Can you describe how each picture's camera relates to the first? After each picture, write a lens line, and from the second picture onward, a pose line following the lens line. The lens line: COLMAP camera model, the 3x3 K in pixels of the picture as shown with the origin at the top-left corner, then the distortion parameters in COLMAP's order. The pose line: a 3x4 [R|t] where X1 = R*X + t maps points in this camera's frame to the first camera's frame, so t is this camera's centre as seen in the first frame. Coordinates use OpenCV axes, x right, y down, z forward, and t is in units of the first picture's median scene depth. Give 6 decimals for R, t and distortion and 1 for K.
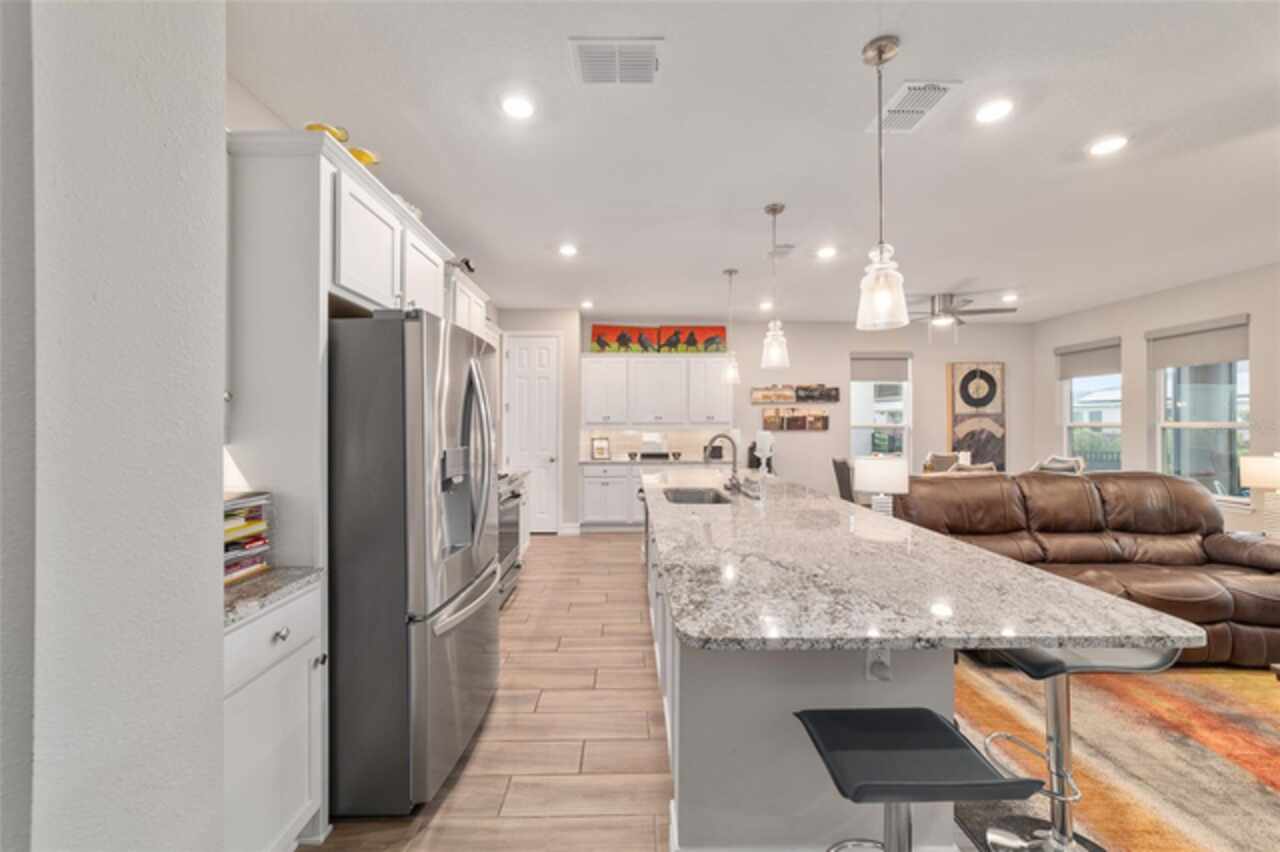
lens RADIAL K [[489.0, 0, 641.4], [0, 489.0, 426.2], [0, 0, 1]] dist [-0.003307, 0.000008]
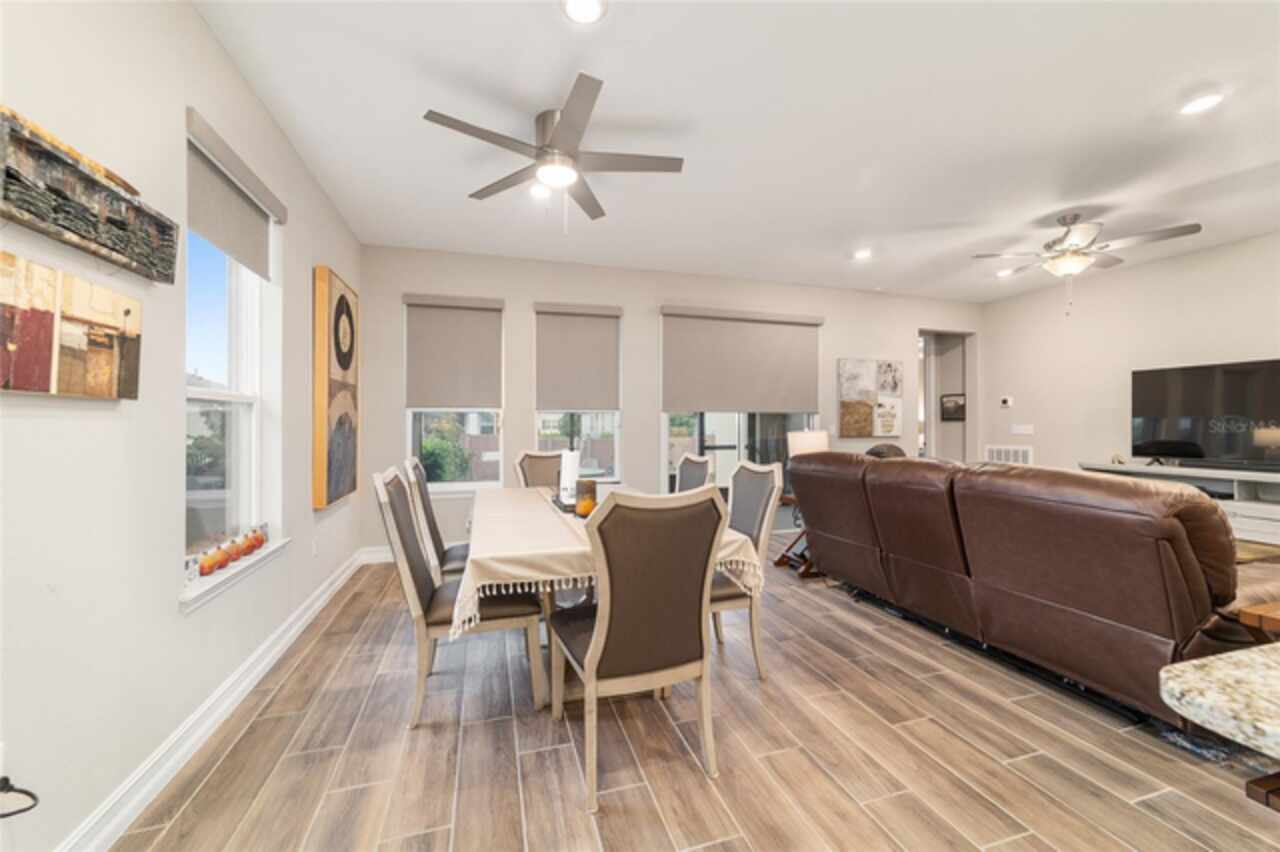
lens RADIAL K [[489.0, 0, 635.8], [0, 489.0, 422.8], [0, 0, 1]] dist [-0.003307, 0.000008]
pose [[-0.273359, 0.002222, 0.961910, 0.115967], [0.003181, 0.999994, -0.001406, 0.018436], [-0.961907, 0.002676, -0.273364, 0.847364]]
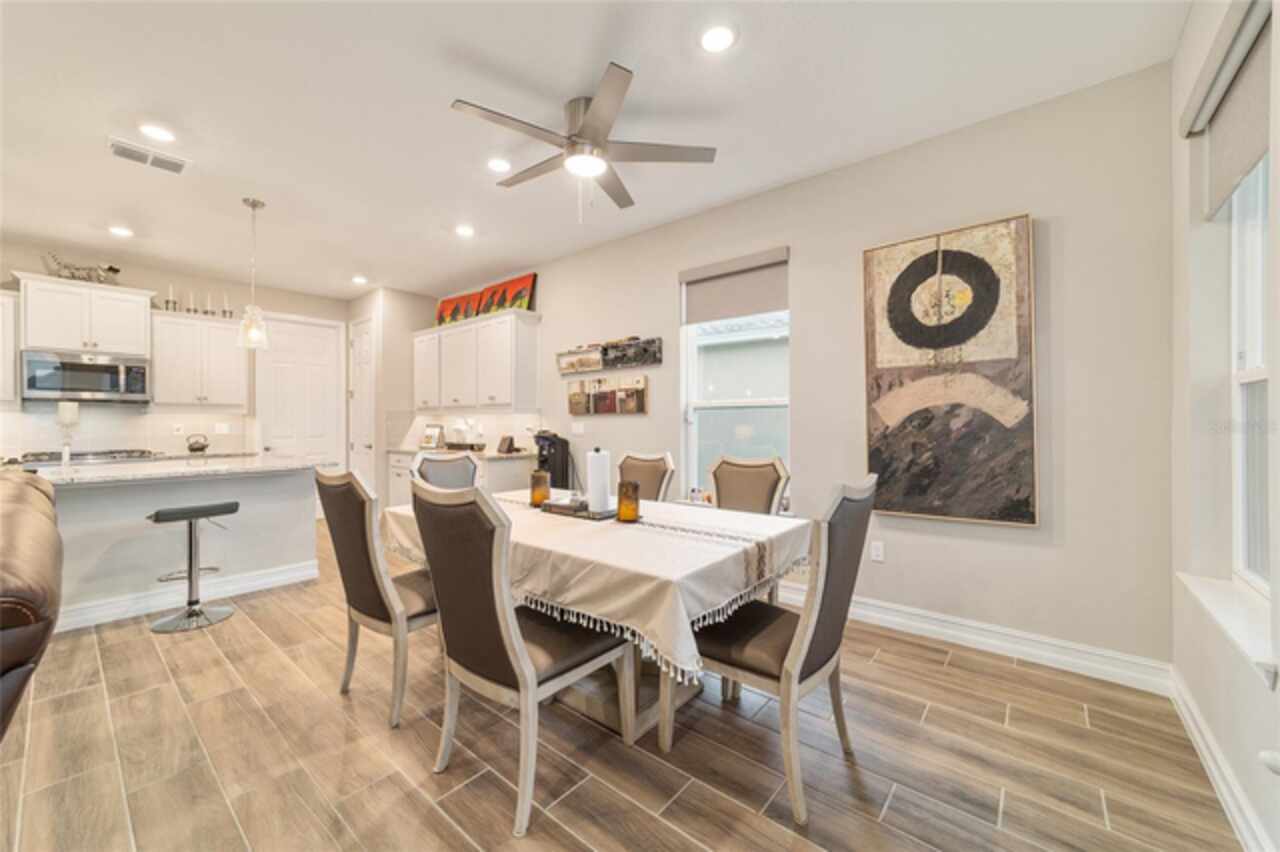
lens RADIAL K [[489.0, 0, 637.5], [0, 489.0, 422.1], [0, 0, 1]] dist [-0.003307, 0.000008]
pose [[0.755468, -0.003111, -0.655178, 0.762653], [-0.000219, 0.999987, -0.005001, 0.022086], [0.655186, 0.003921, 0.755458, 0.549827]]
